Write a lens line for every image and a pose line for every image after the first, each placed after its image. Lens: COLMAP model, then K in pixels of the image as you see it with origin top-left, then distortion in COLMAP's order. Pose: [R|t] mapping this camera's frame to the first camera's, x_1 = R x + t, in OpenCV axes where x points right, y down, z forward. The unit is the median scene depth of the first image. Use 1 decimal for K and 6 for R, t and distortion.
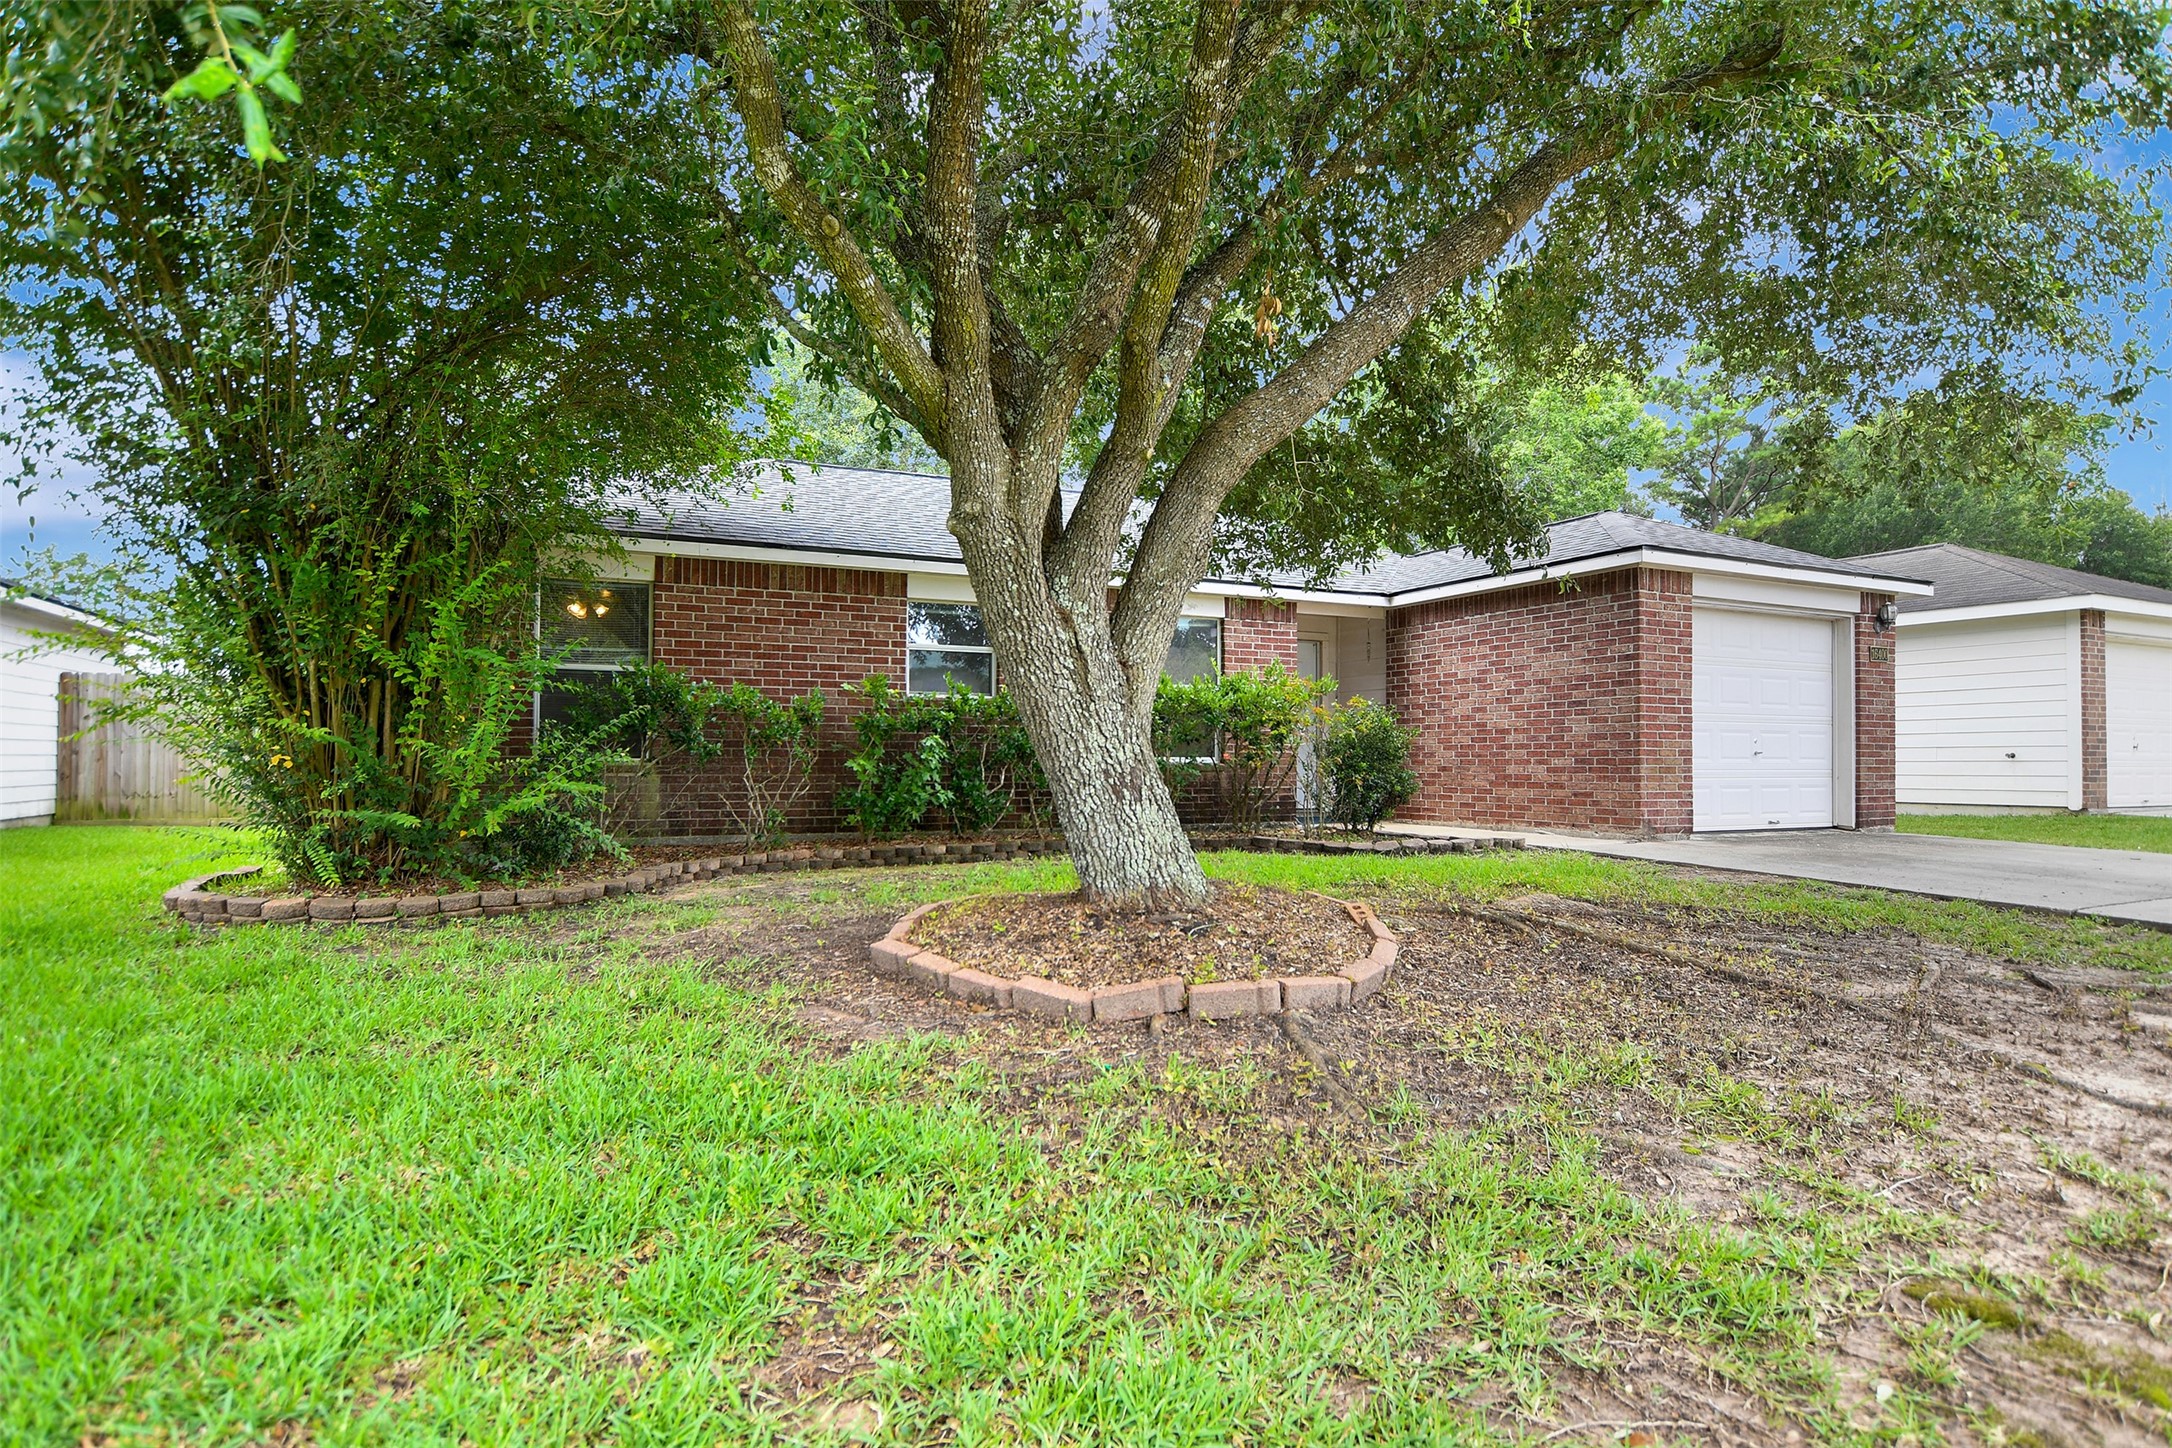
lens RADIAL K [[1168.7, 0, 1092.3], [0, 1168.7, 726.3], [0, 0, 1]] dist [-0.005518, -0.000004]
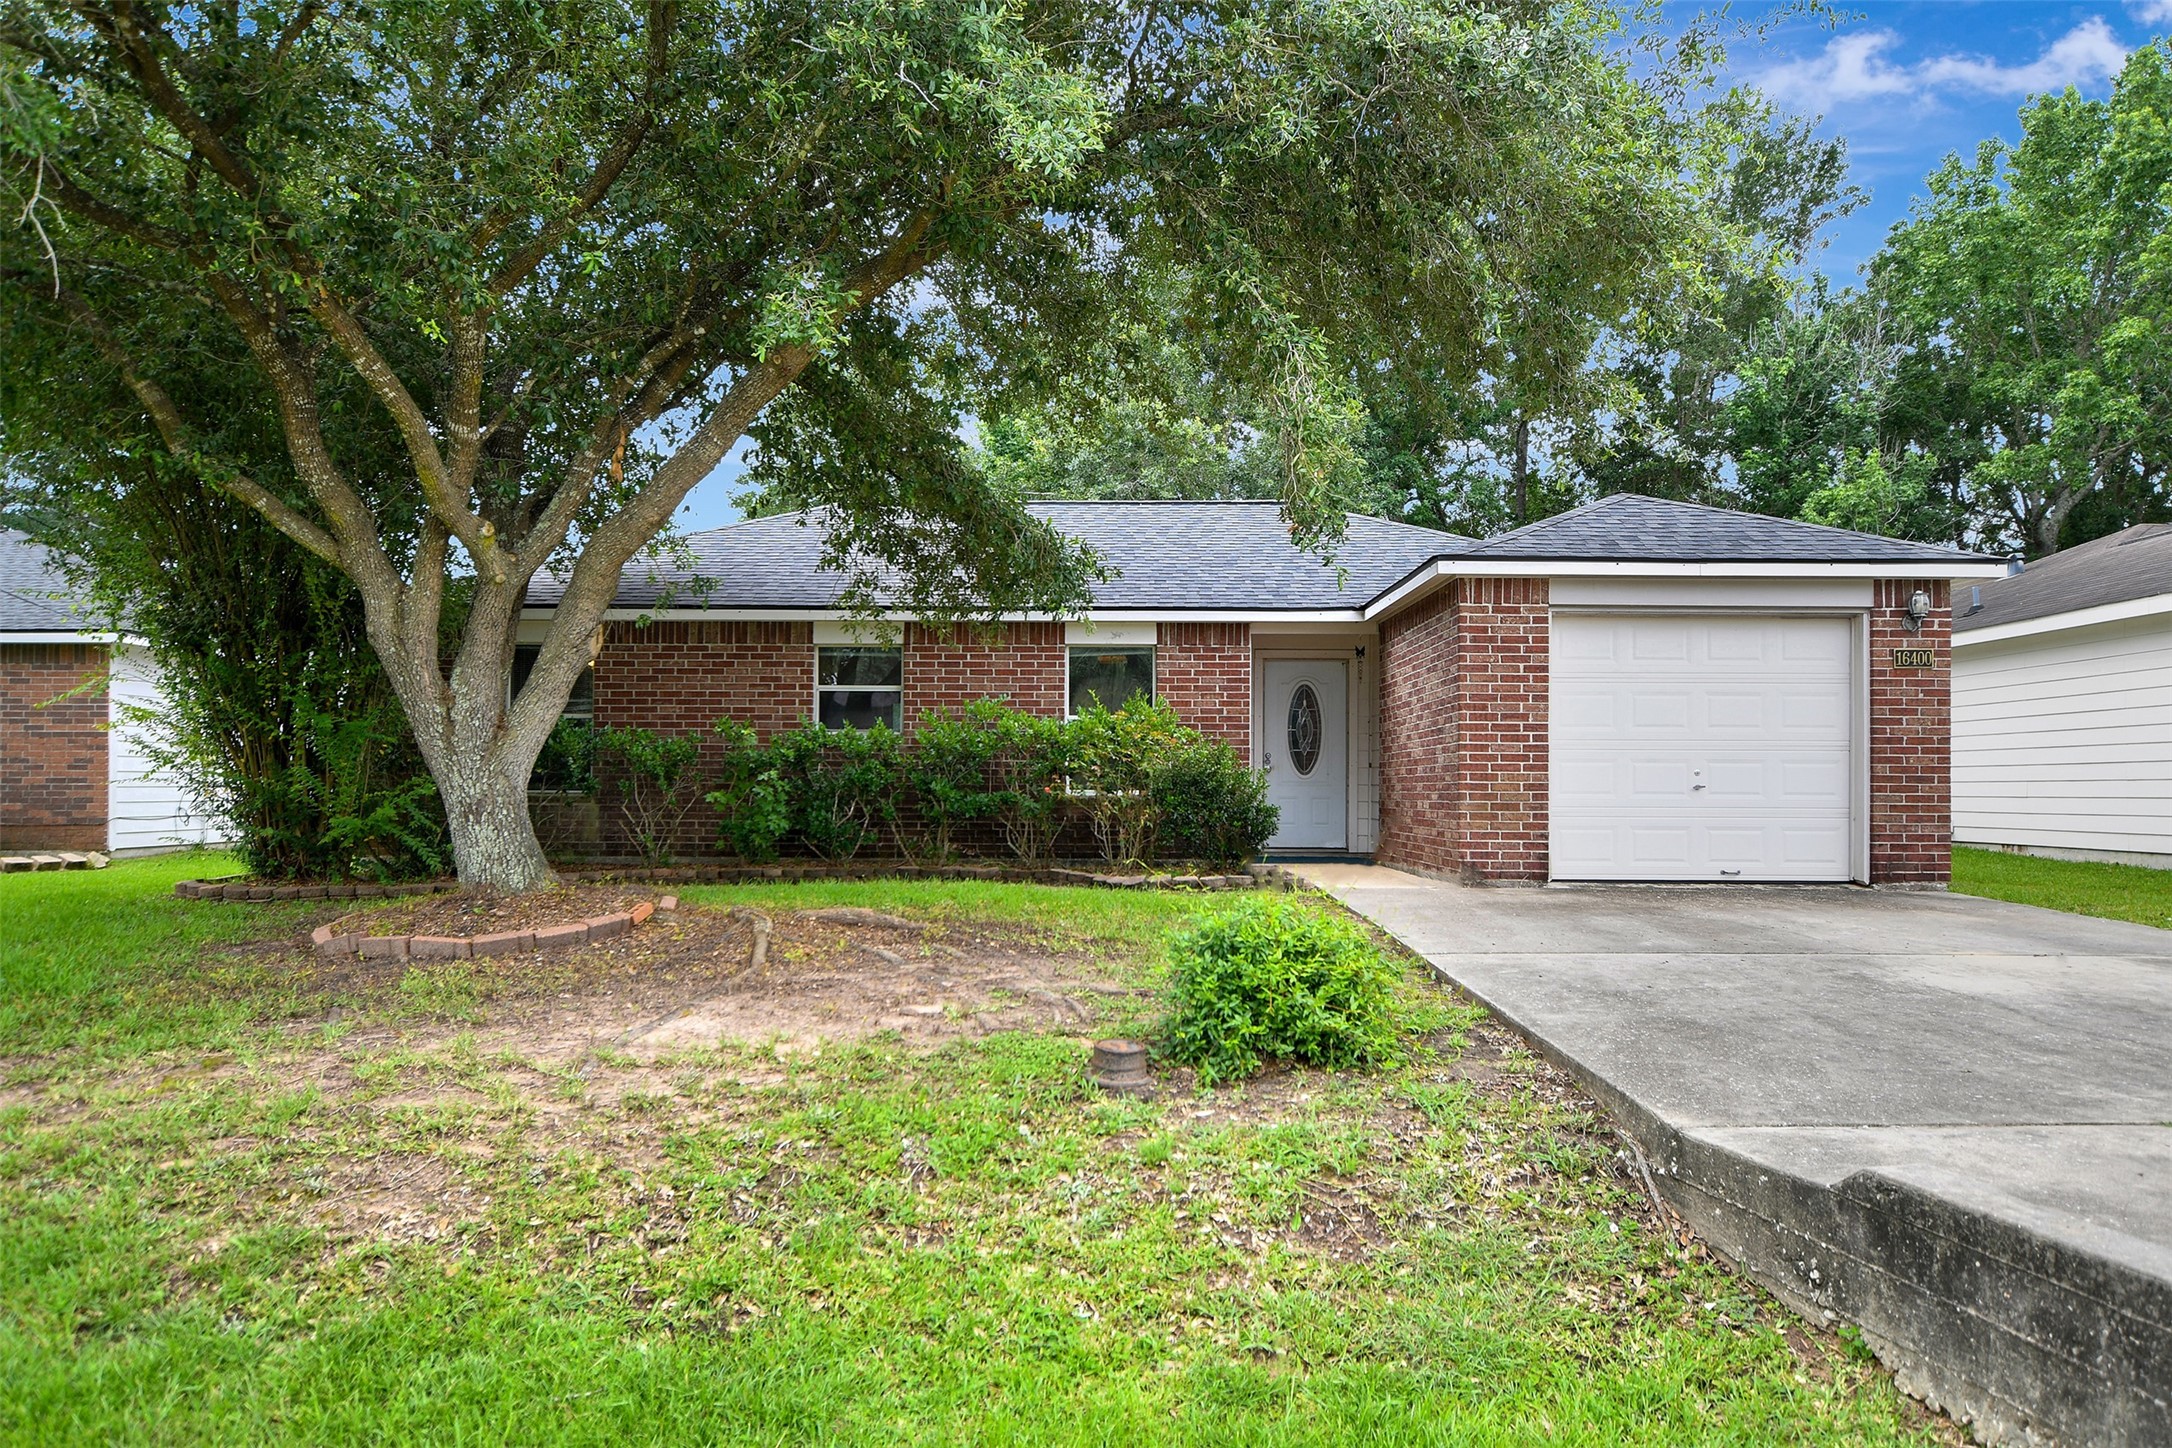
lens RADIAL K [[1538.7, 0, 1081.7], [0, 1538.7, 744.6], [0, 0, 1]] dist [0.000259, 0.007223]
pose [[0.892806, -0.010965, -0.450308, 0.717737], [0.010454, 0.999939, -0.003621, -0.008052], [0.450321, -0.001474, 0.892866, -0.170972]]
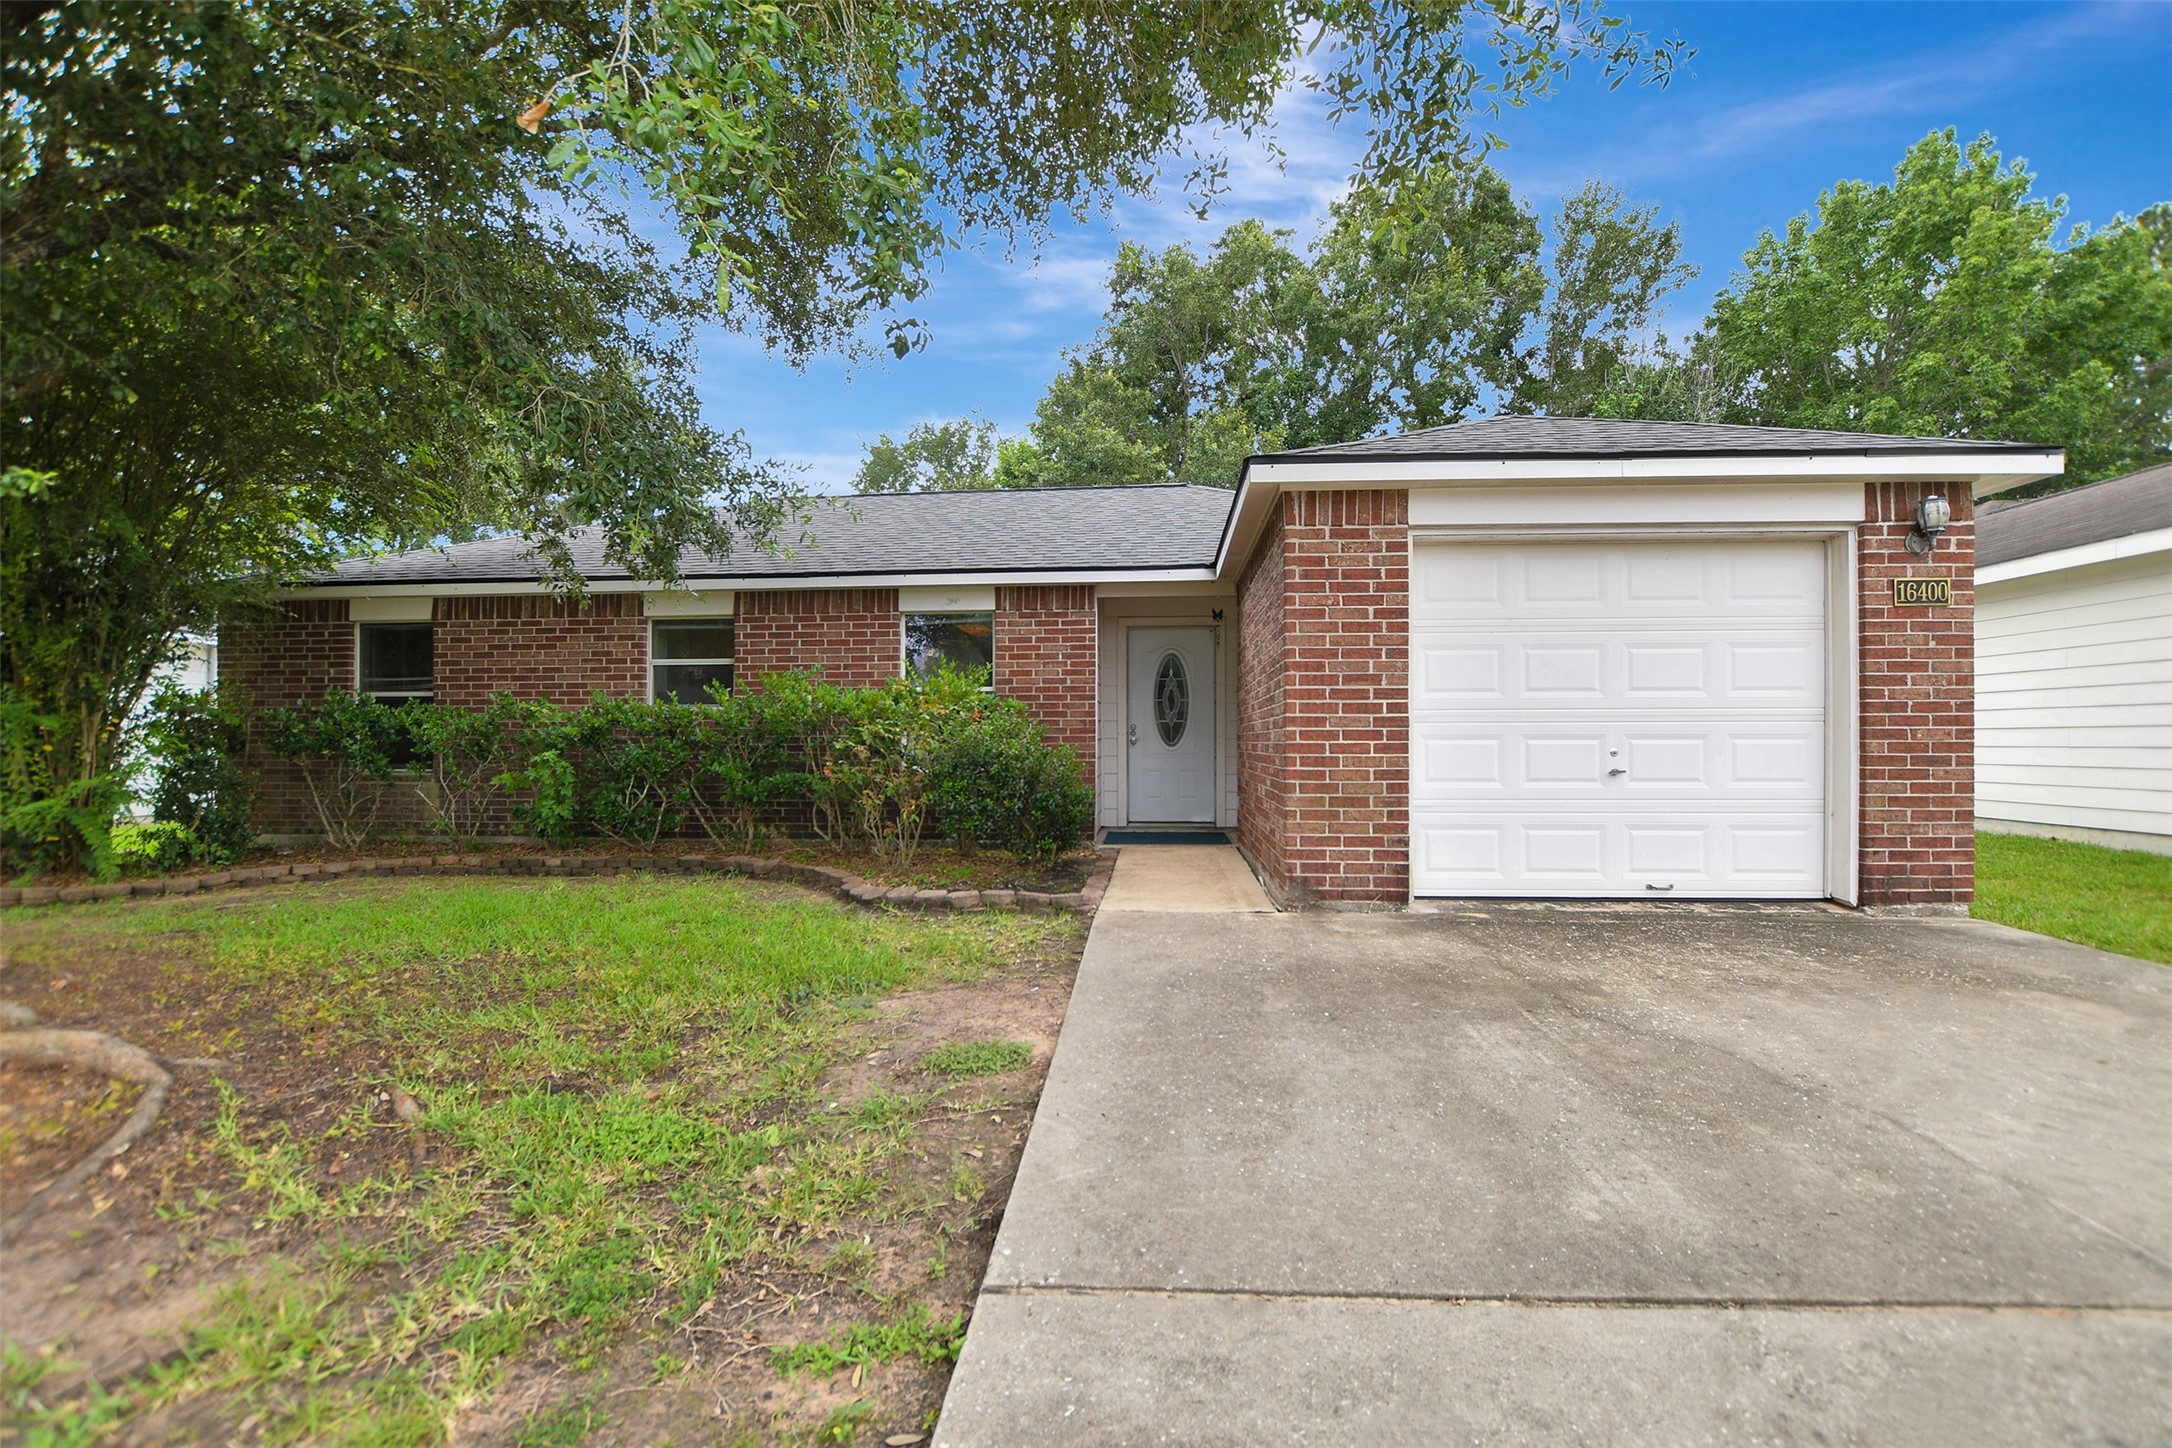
lens RADIAL K [[969.2, 0, 1082.6], [0, 969.2, 728.6], [0, 0, 1]] dist [-0.029116, 0.001766]
pose [[0.858442, -0.010179, -0.512809, 0.630106], [0.019908, 0.999711, 0.013482, -0.012705], [0.512523, -0.021783, 0.858397, 0.460832]]
